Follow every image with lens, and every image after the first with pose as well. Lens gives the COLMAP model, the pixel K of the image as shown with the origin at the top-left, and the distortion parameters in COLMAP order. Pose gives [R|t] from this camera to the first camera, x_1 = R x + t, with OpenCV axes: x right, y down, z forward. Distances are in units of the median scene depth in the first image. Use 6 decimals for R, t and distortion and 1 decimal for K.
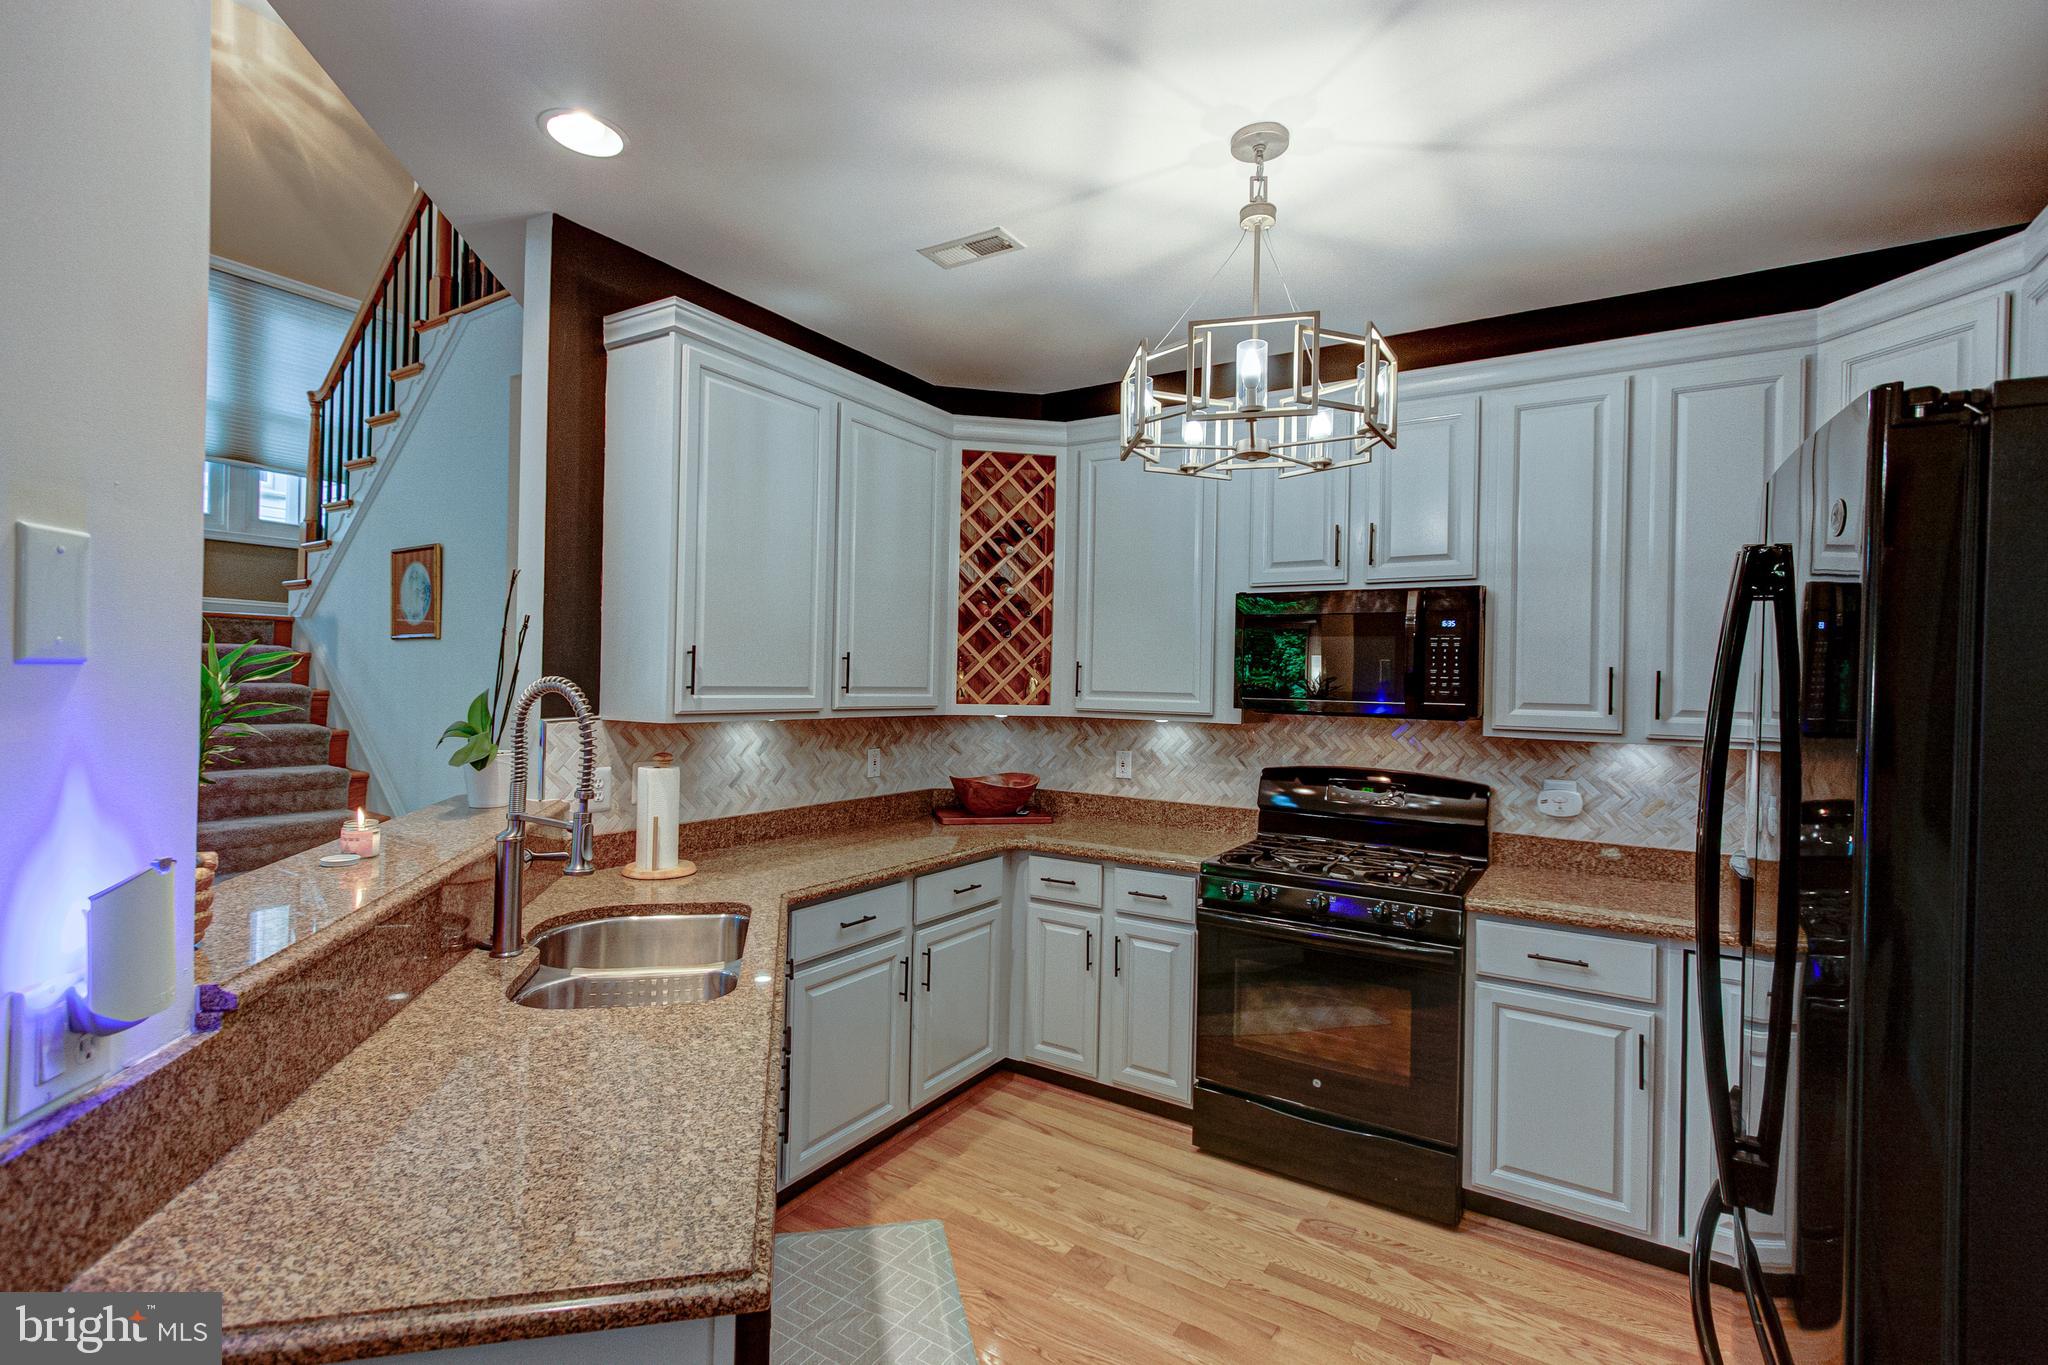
lens RADIAL K [[931.5, 0, 1012.9], [0, 931.5, 674.7], [0, 0, 1]] dist [0.004450, 0.001512]
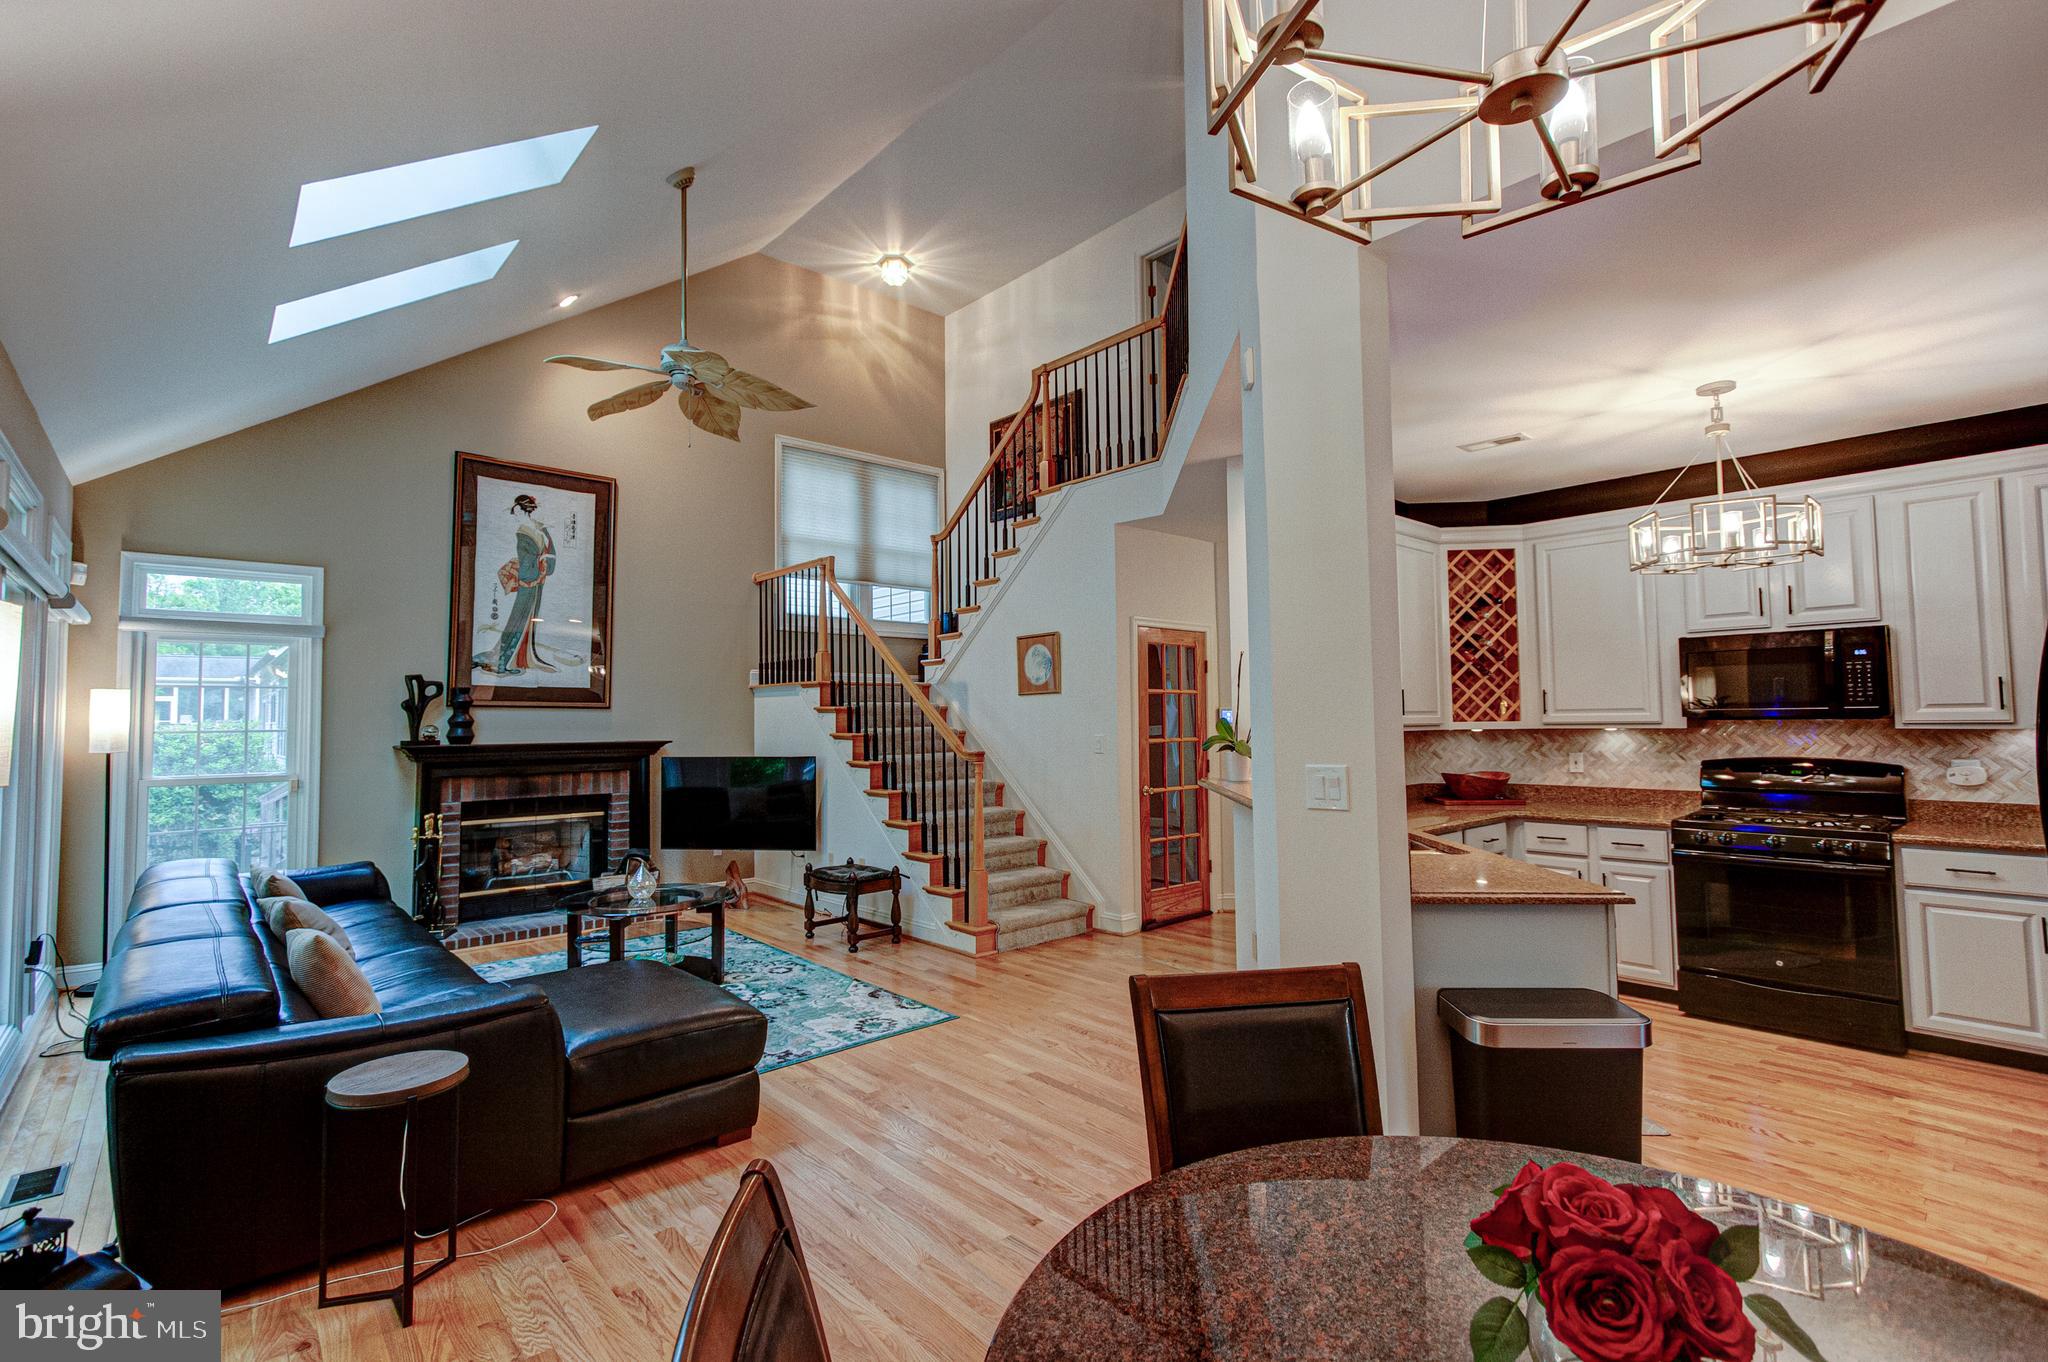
lens RADIAL K [[931.5, 0, 1014.0], [0, 931.5, 673.4], [0, 0, 1]] dist [0.004450, 0.001512]
pose [[0.962892, -0.047683, -0.265642, -0.359345], [0.035513, 0.998096, -0.050432, 0.004784], [0.267540, 0.039127, 0.962752, -0.652420]]
